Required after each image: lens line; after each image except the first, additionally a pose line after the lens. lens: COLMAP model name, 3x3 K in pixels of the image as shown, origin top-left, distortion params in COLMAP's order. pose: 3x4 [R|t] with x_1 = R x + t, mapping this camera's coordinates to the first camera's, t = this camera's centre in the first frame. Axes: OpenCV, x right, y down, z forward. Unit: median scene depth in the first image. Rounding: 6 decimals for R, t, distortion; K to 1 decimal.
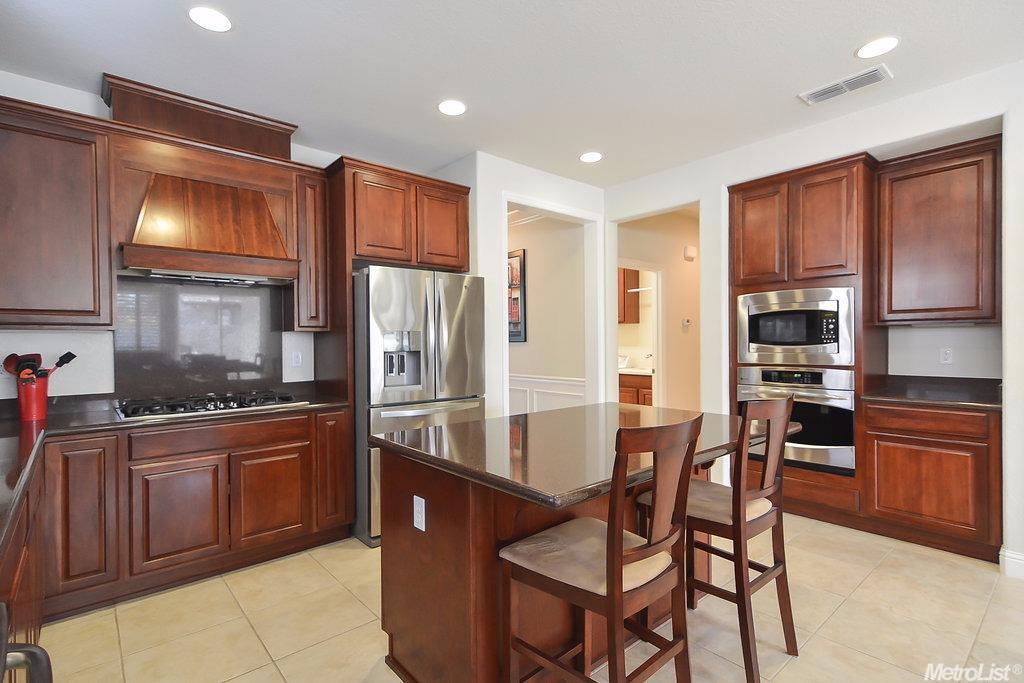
lens RADIAL K [[491.9, 0, 503.6], [0, 491.9, 342.6], [0, 0, 1]] dist [0.018577, -0.000069]
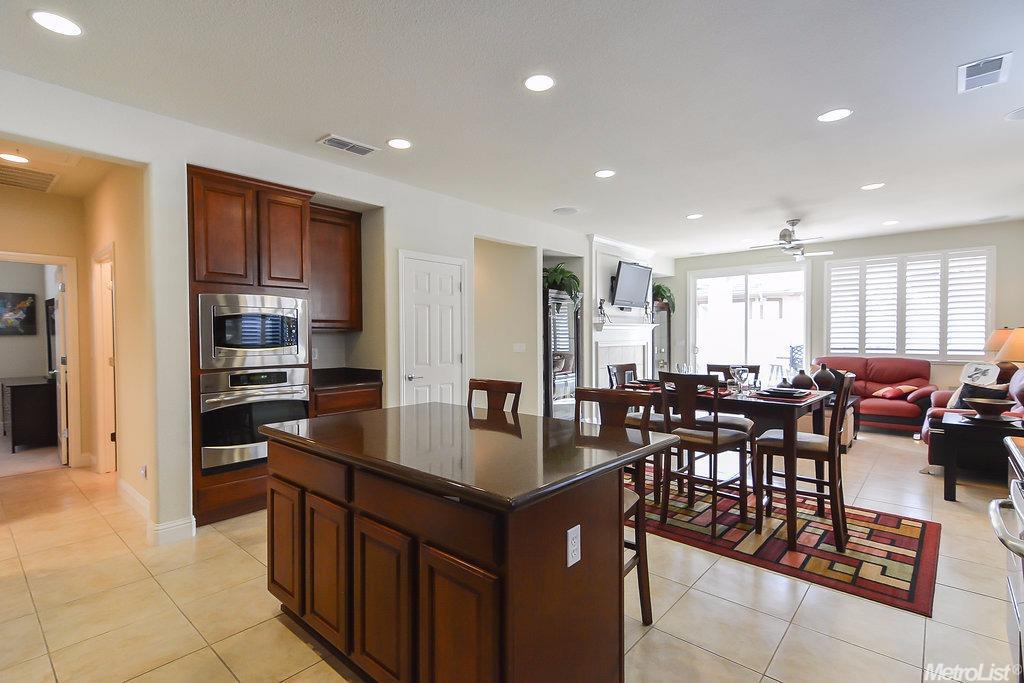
lens RADIAL K [[491.9, 0, 503.6], [0, 491.9, 342.6], [0, 0, 1]] dist [0.018577, -0.000069]
pose [[-0.123021, -0.011103, 0.992342, -0.533894], [0.009263, 0.999881, 0.012335, -0.015245], [-0.992361, 0.010710, -0.122904, 0.638165]]
